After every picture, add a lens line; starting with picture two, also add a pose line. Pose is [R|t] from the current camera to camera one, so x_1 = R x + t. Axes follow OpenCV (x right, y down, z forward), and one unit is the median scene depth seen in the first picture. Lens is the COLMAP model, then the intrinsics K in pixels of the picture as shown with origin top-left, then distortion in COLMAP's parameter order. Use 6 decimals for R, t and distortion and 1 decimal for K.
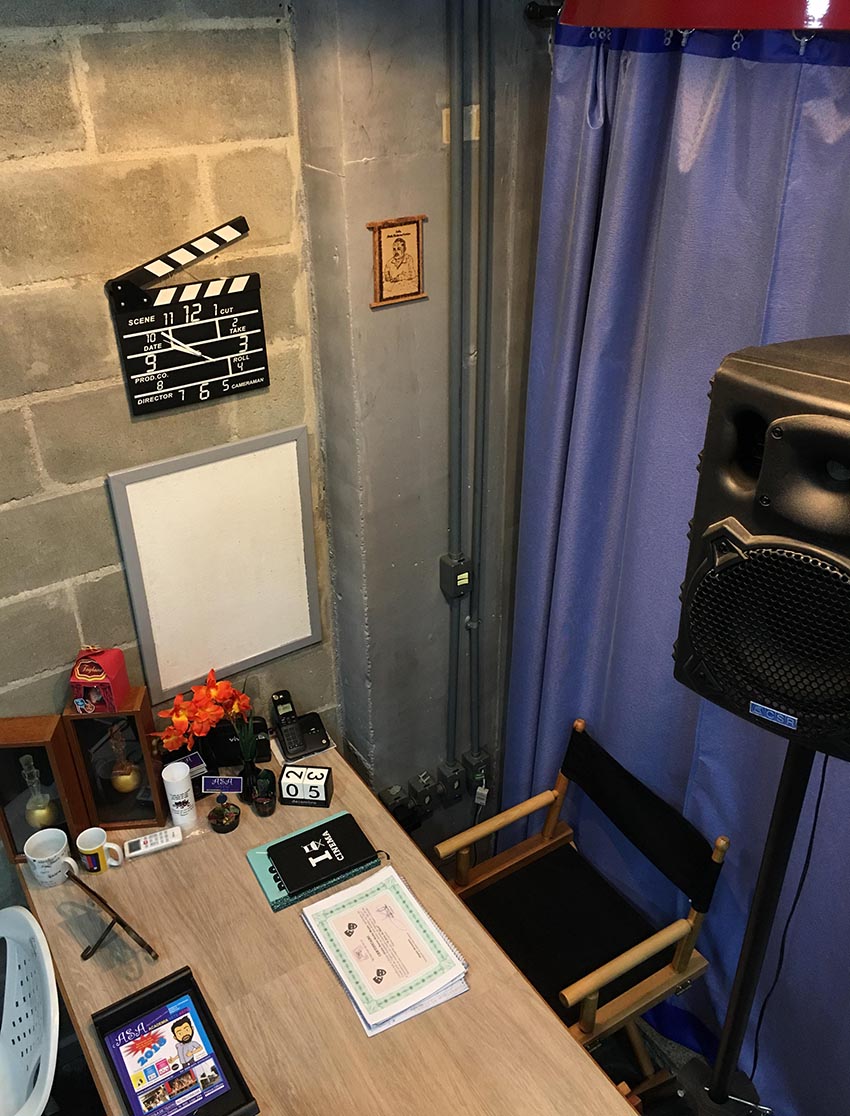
lens RADIAL K [[981.9, 0, 428.8], [0, 981.9, 540.8], [0, 0, 1]] dist [0.052277, -0.027758]
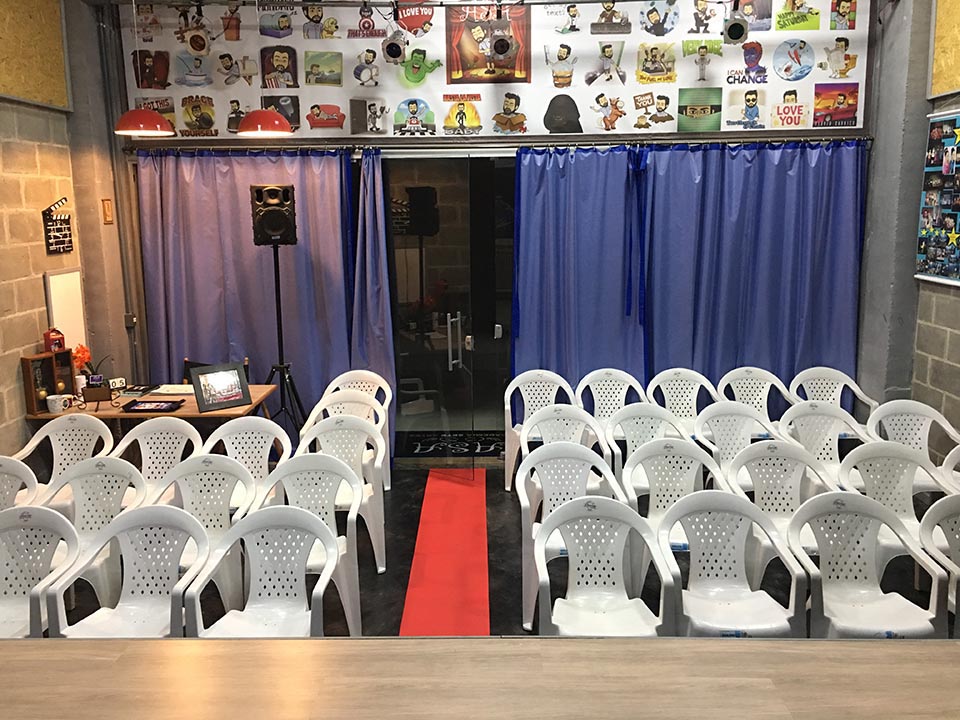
lens RADIAL K [[817.6, 0, 476.4], [0, 817.6, 355.3], [0, 0, 1]] dist [0.086037, -0.126172]
pose [[0.573955, -0.147351, 0.805521, -1.700025], [0.412305, 0.901896, -0.128797, 1.073293], [-0.707517, 0.406044, 0.578401, -1.371959]]
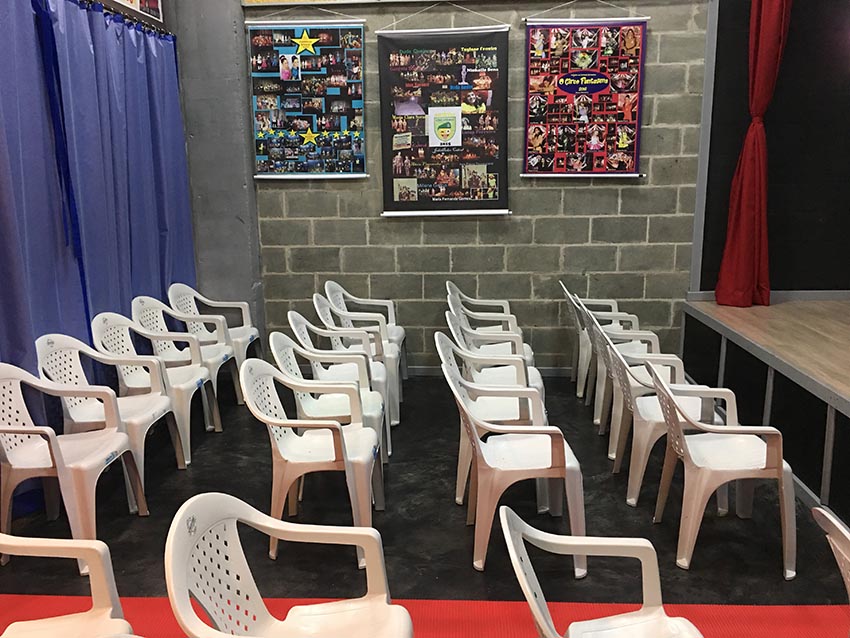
lens RADIAL K [[724.0, 0, 424.3], [0, 724.0, 314.5], [0, 0, 1]] dist [0.086037, -0.126172]
pose [[-0.792923, -0.106084, 0.600017, -0.679754], [0.317048, 0.769093, 0.554956, 0.186292], [-0.520341, 0.630271, -0.576198, 0.627420]]
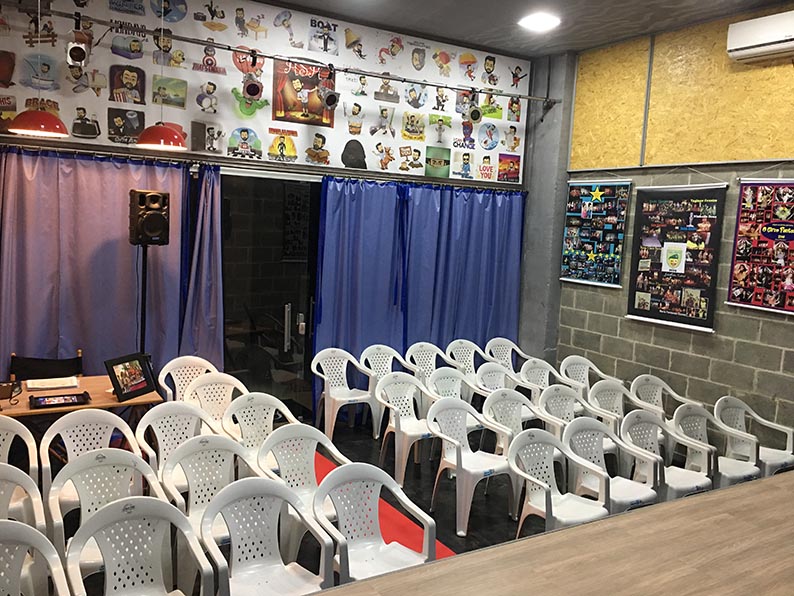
lens RADIAL K [[676.3, 0, 397.1], [0, 676.3, 294.9], [0, 0, 1]] dist [0.086037, -0.126172]
pose [[0.048766, -0.100607, 0.993730, -2.295678], [0.449310, 0.890774, 0.068134, 0.504662], [-0.892044, 0.443170, 0.088643, -0.397761]]
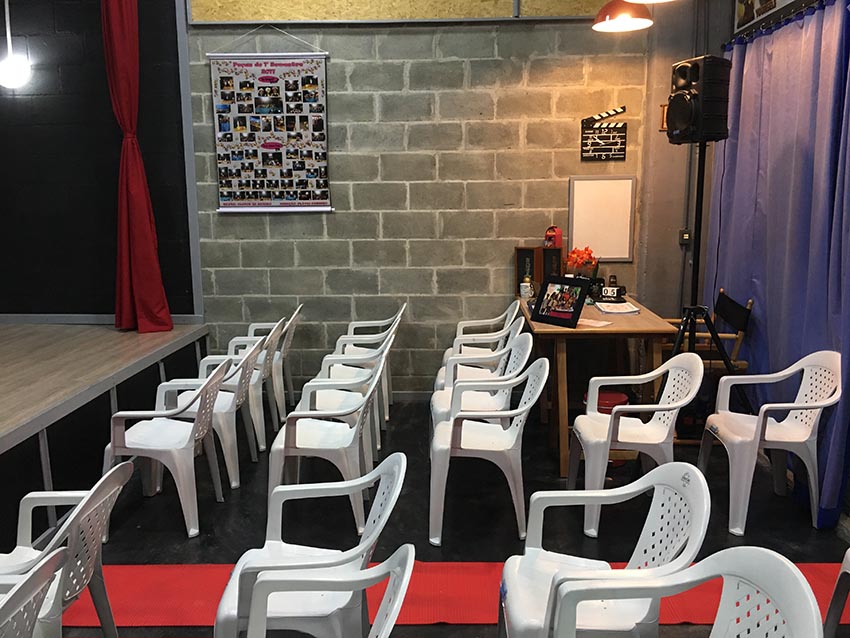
lens RADIAL K [[724.0, 0, 420.7], [0, 724.0, 311.4], [0, 0, 1]] dist [0.086037, -0.126172]
pose [[0.807711, 0.102196, -0.580654, 0.779454], [-0.291184, 0.925512, -0.242157, 1.142543], [0.512654, 0.364670, 0.777304, -1.071931]]
